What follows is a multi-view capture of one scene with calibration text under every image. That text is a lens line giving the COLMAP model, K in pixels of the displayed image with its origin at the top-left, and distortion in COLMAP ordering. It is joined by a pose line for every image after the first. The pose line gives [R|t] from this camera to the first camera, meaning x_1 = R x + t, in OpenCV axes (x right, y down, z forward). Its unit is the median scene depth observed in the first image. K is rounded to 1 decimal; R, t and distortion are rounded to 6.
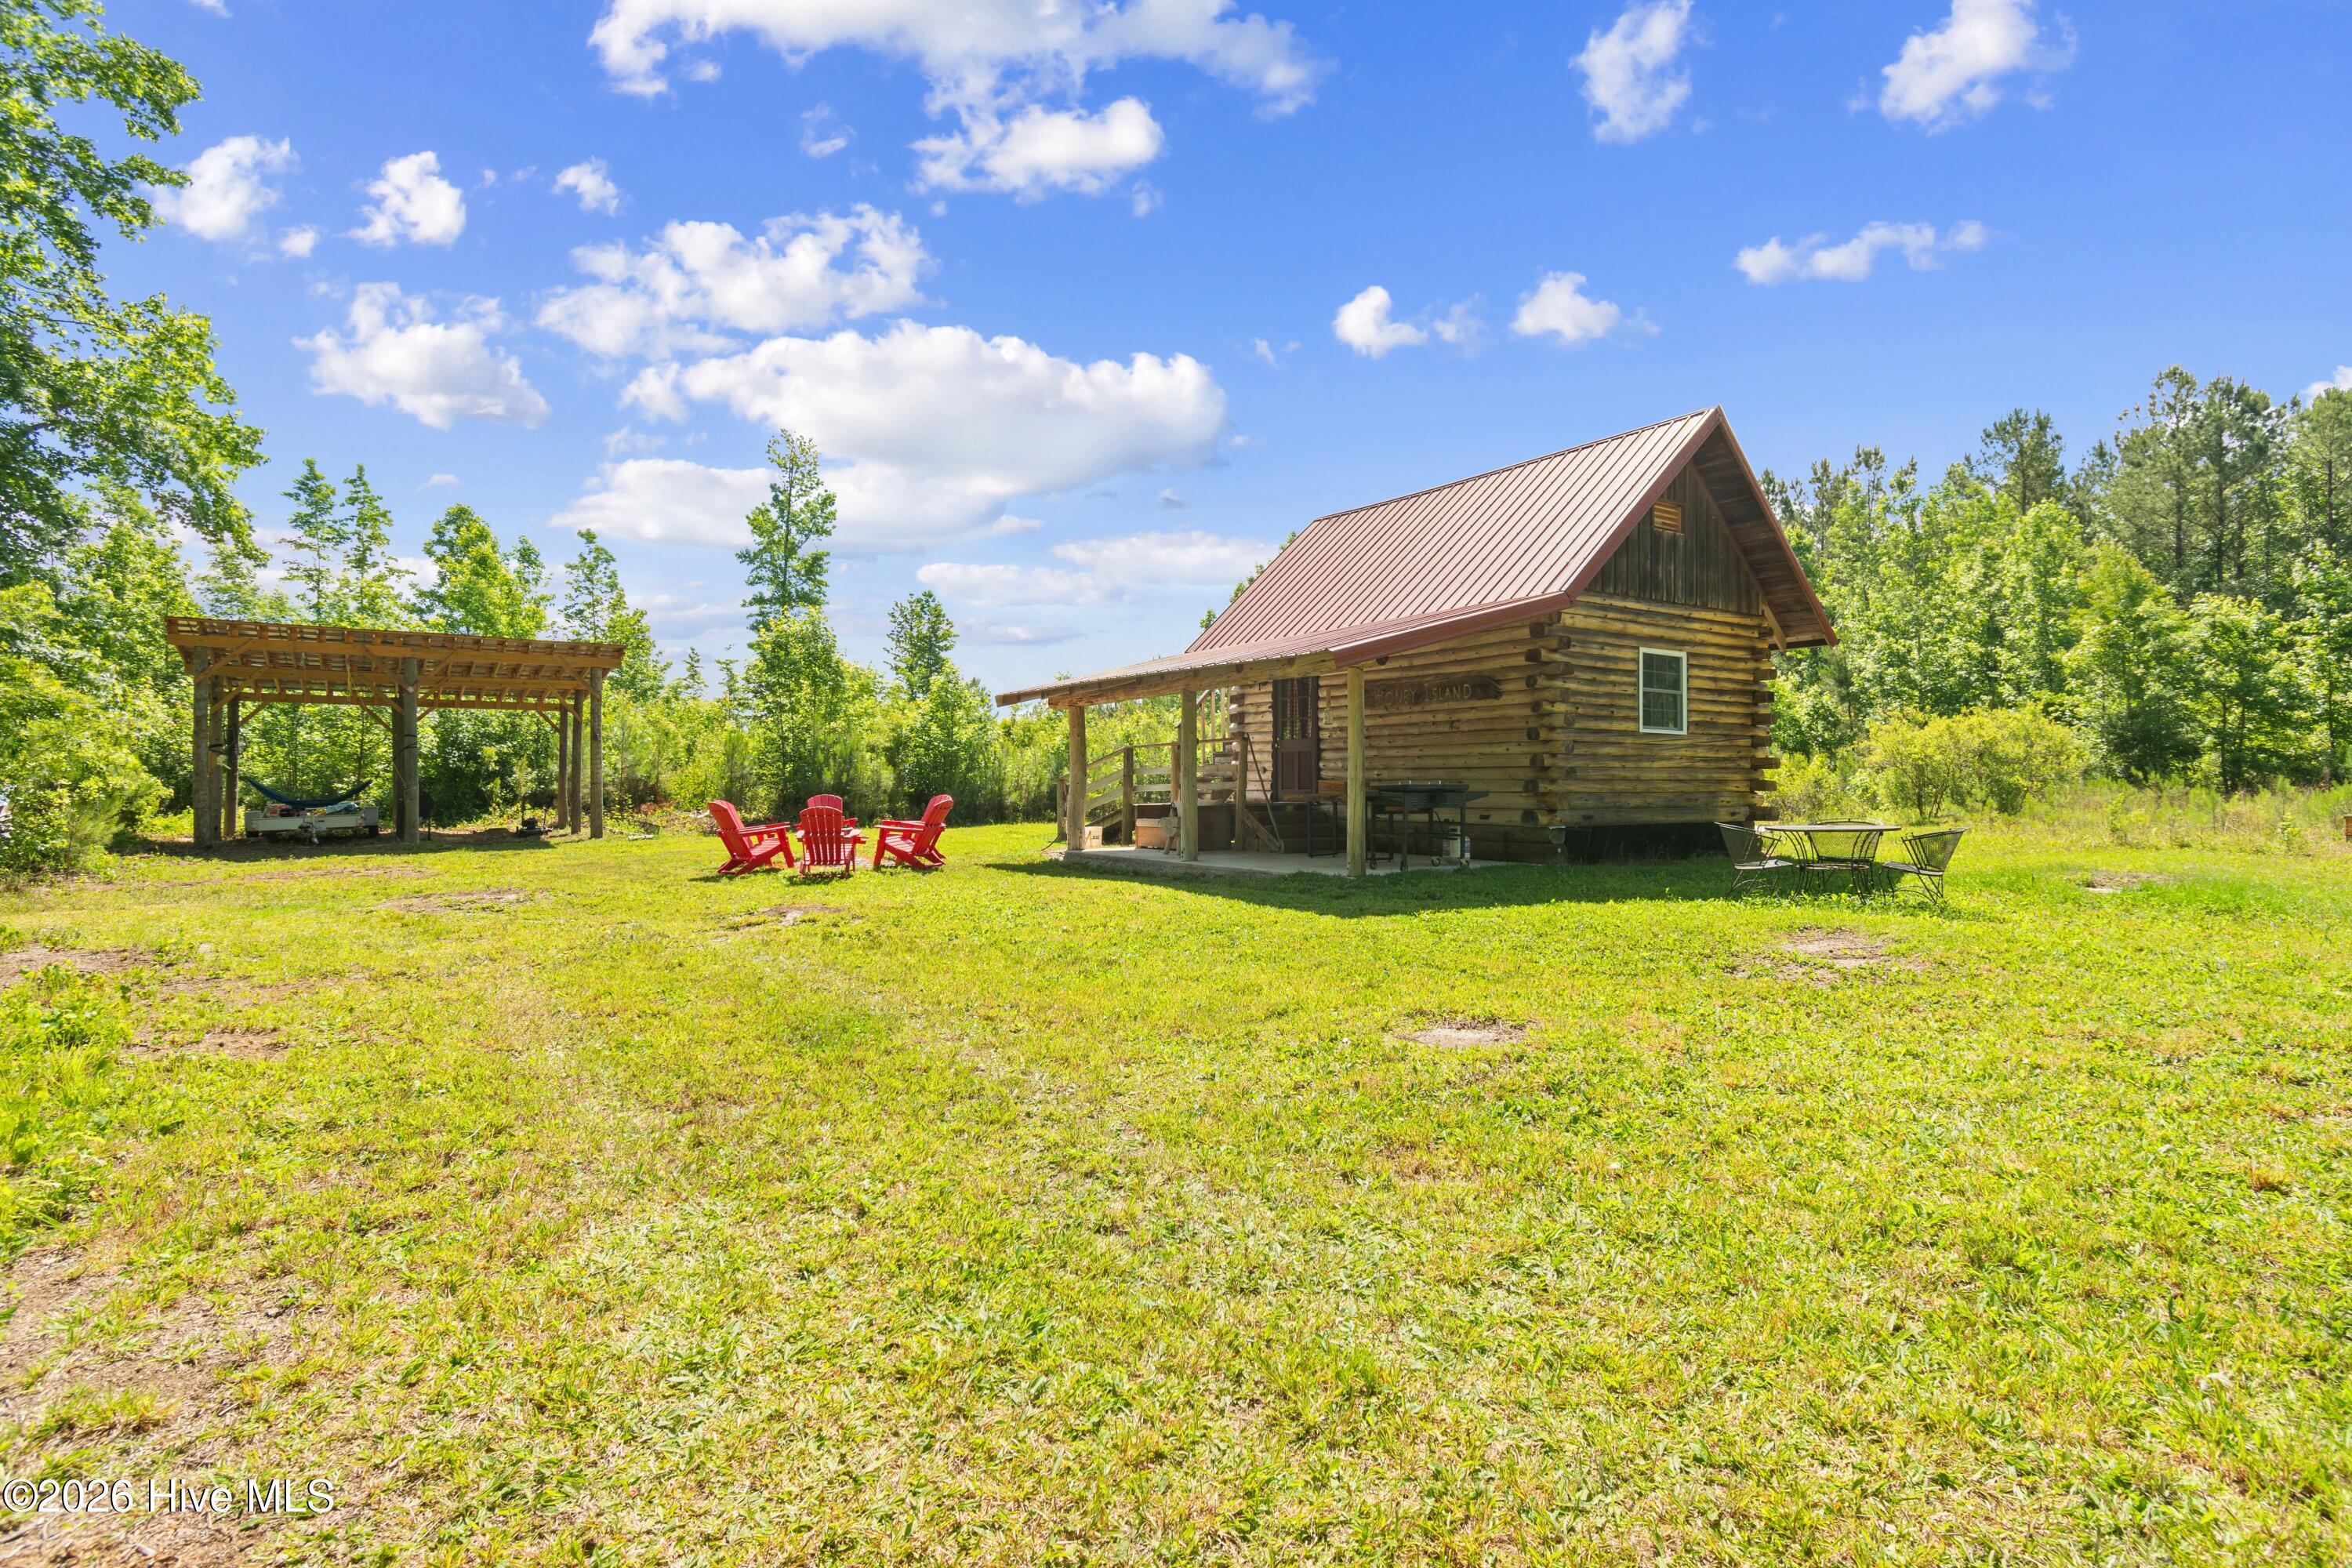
lens RADIAL K [[1204.5, 0, 1201.8], [0, 1204.5, 783.4], [0, 0, 1]] dist [0.004506, -0.000193]
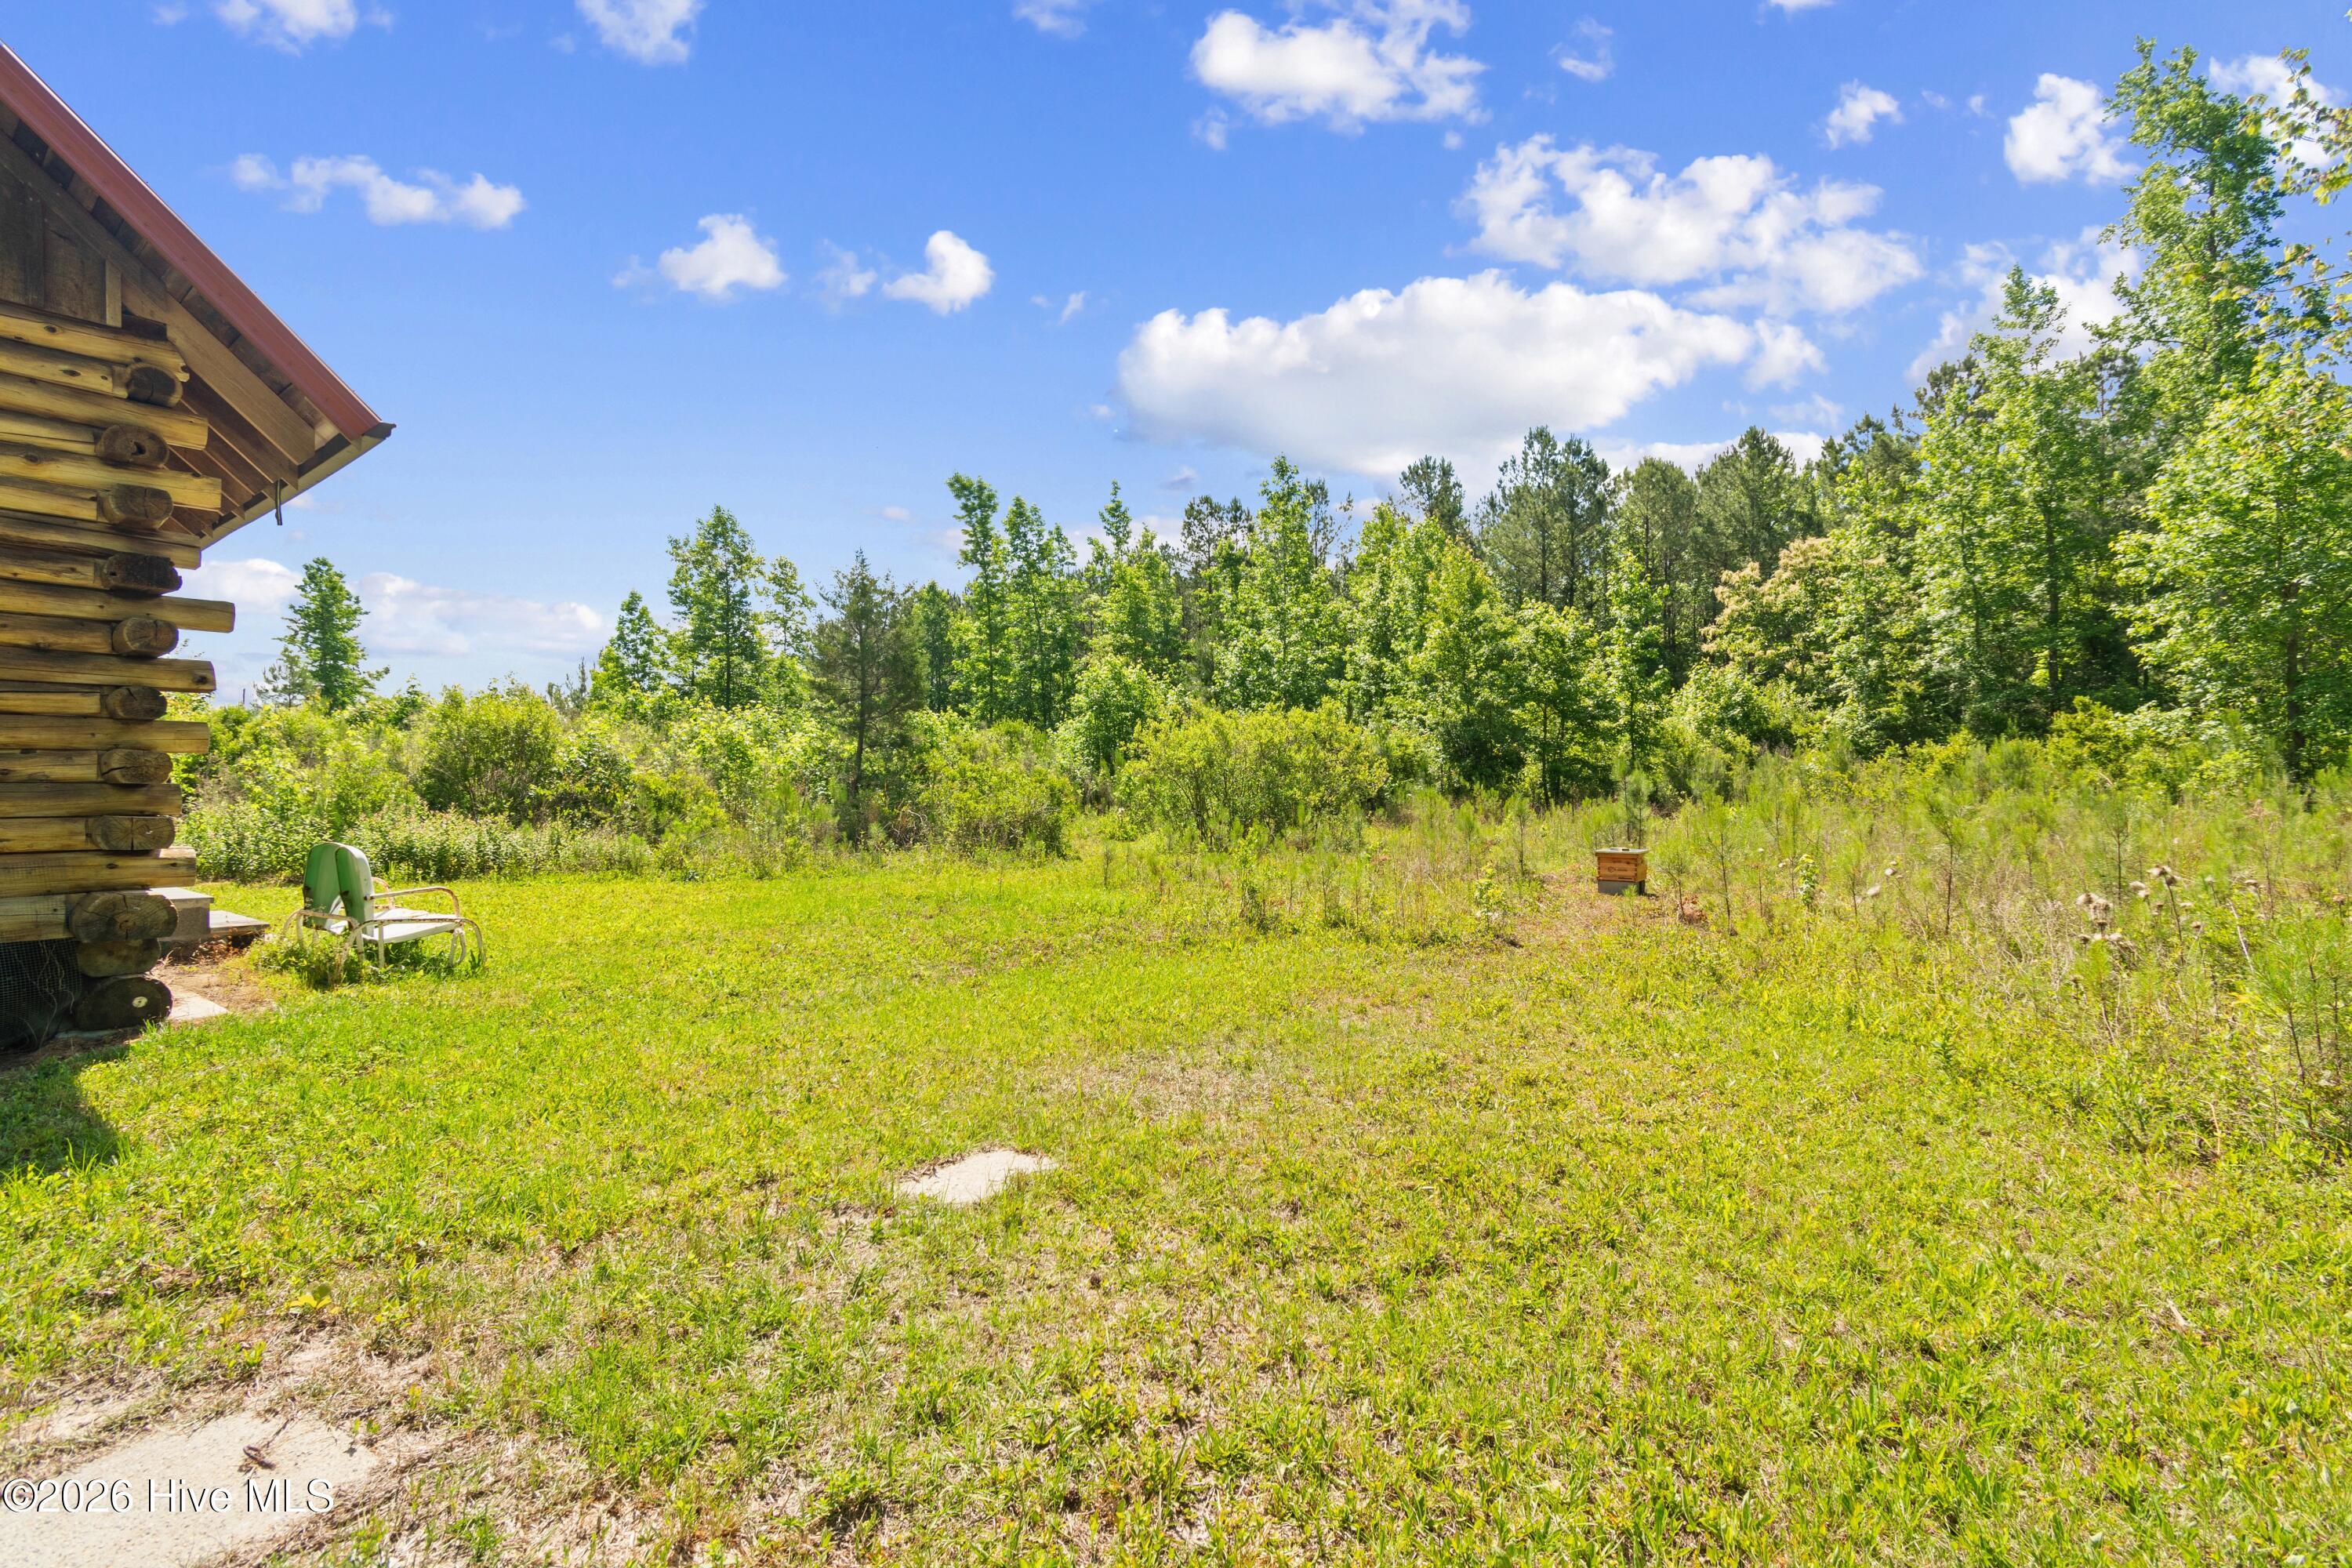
lens RADIAL K [[1041.0, 0, 1180.8], [0, 1041.0, 789.2], [0, 0, 1]] dist [0.002254, -0.000727]
pose [[0.949119, 0.004044, 0.314891, 0.262529], [-0.006075, 0.999967, 0.005470, -0.006134], [-0.314858, -0.007105, 0.949112, 0.256030]]
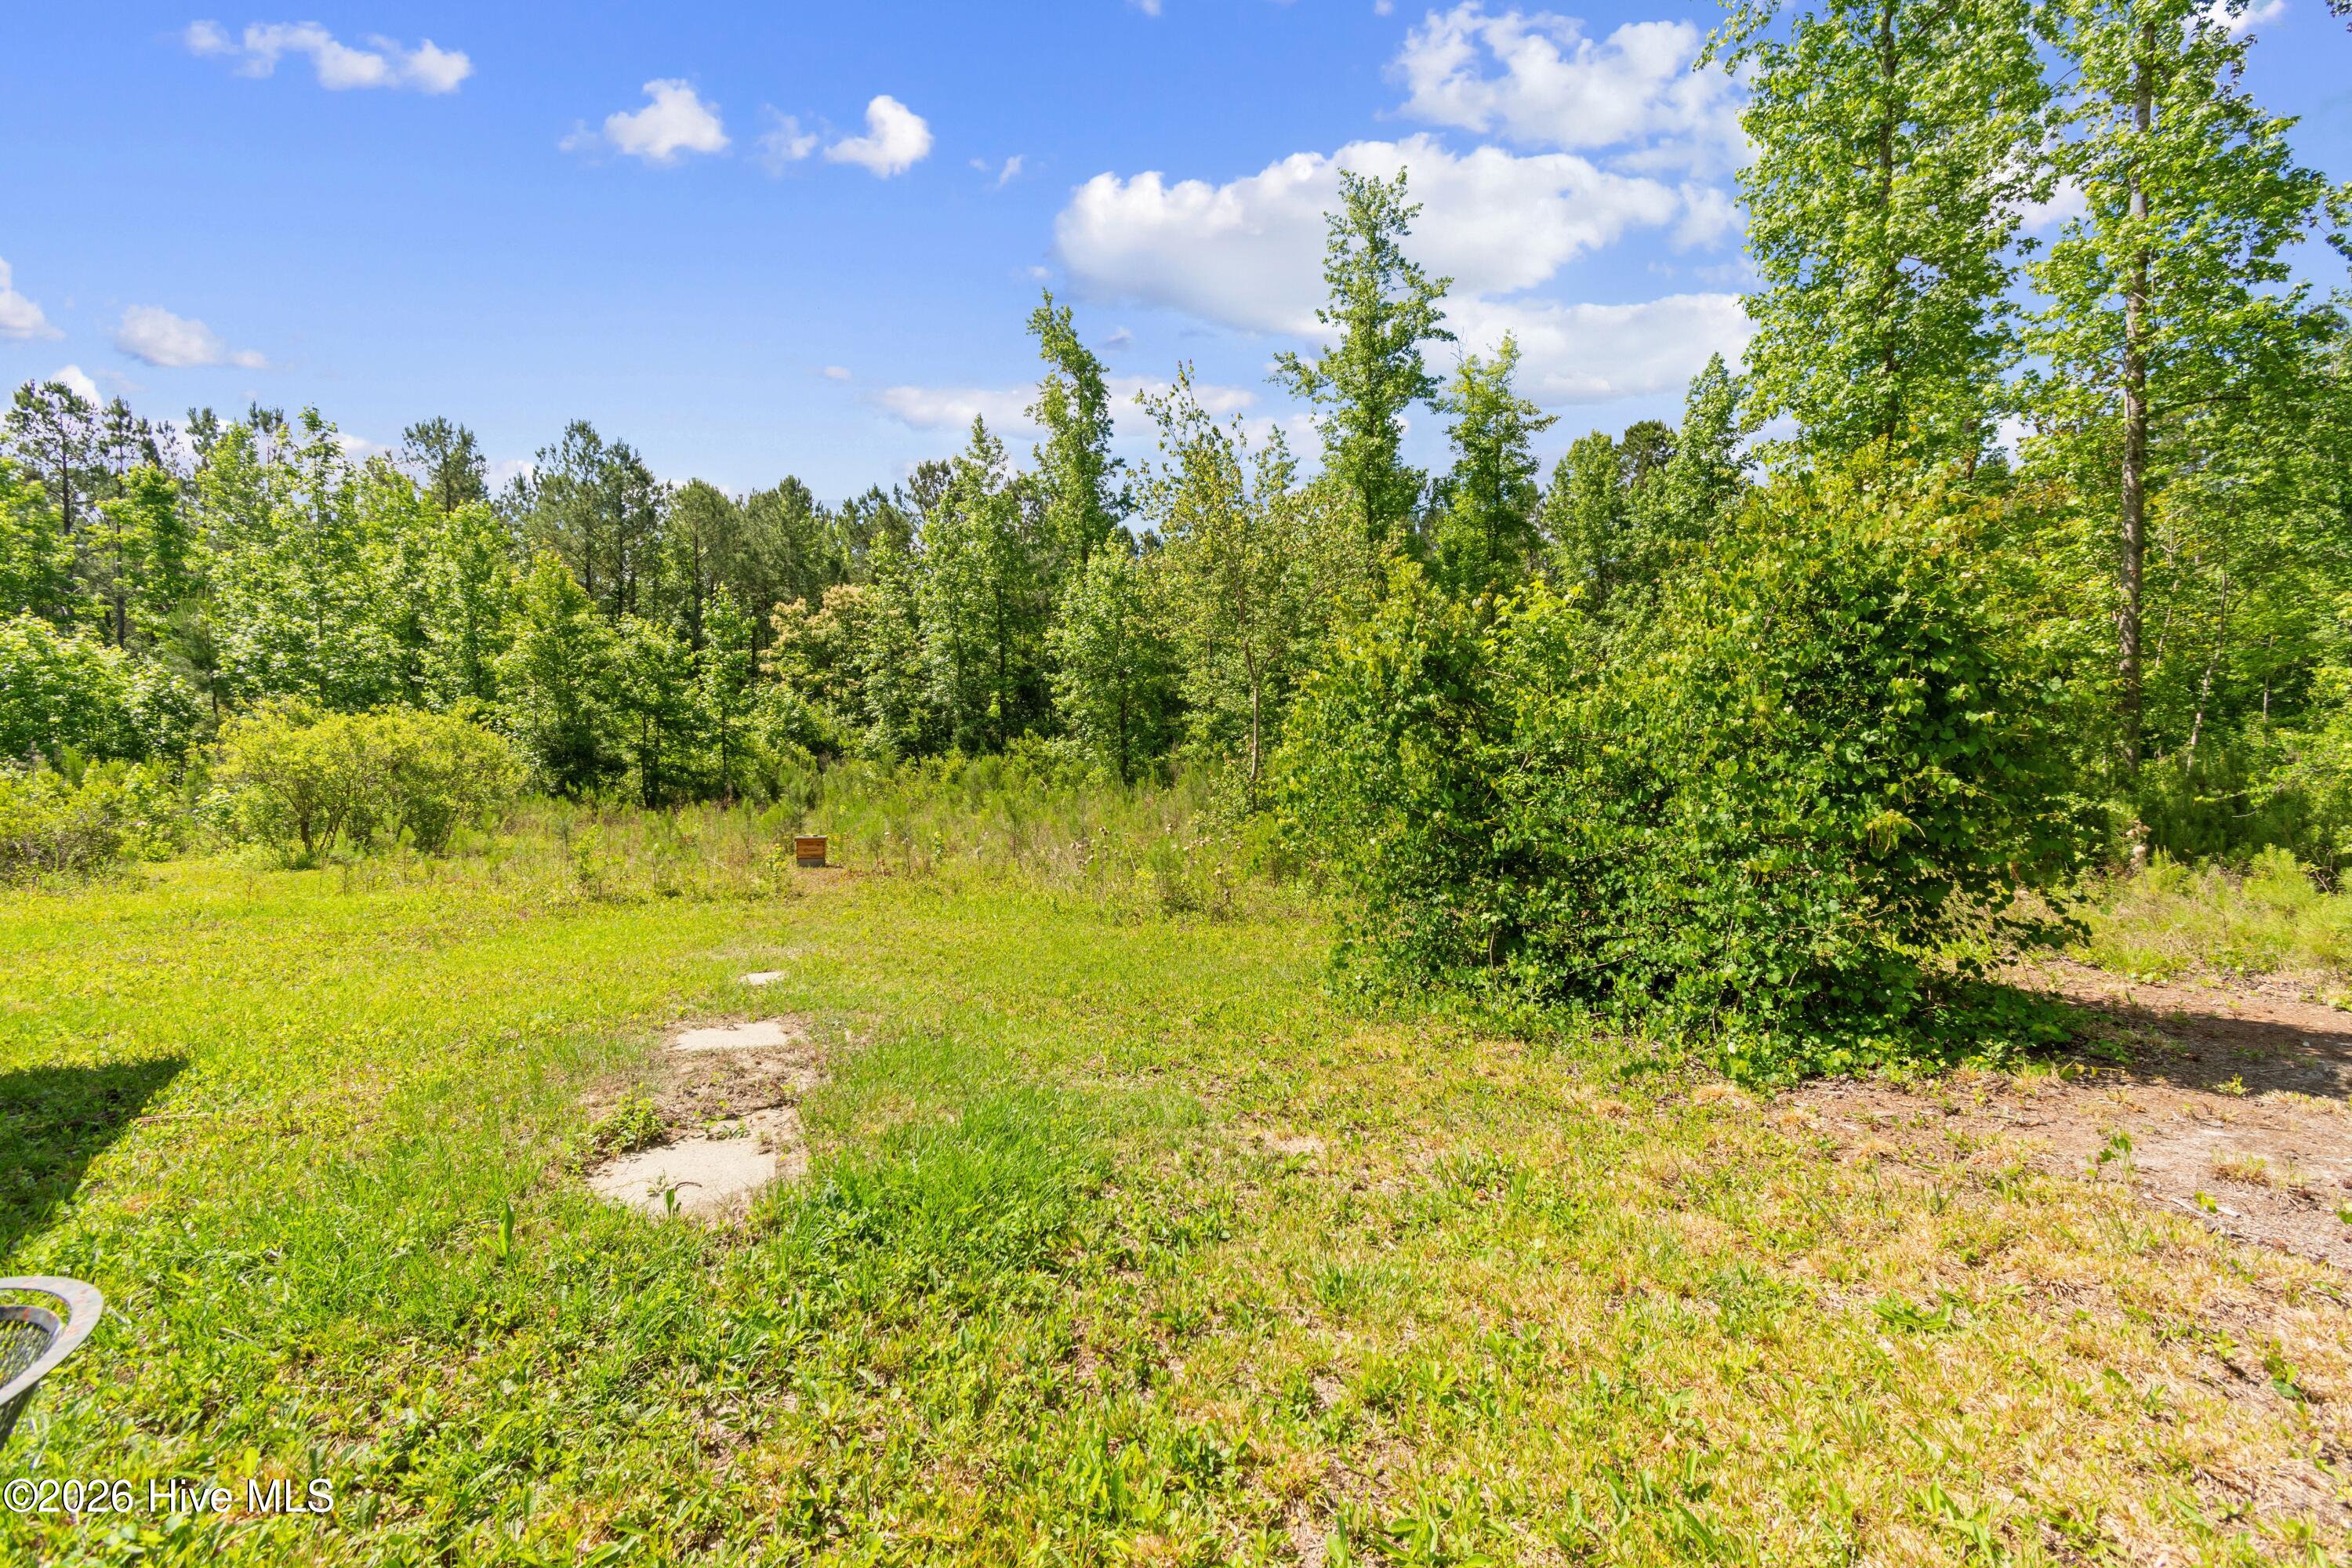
lens RADIAL K [[1041.0, 0, 1189.7], [0, 1041.0, 791.8], [0, 0, 1]] dist [0.002254, -0.000727]
pose [[0.346798, -0.002721, 0.937936, 0.144215], [0.000836, 0.999996, 0.002592, -0.006621], [-0.937940, -0.000115, 0.346799, 0.215675]]
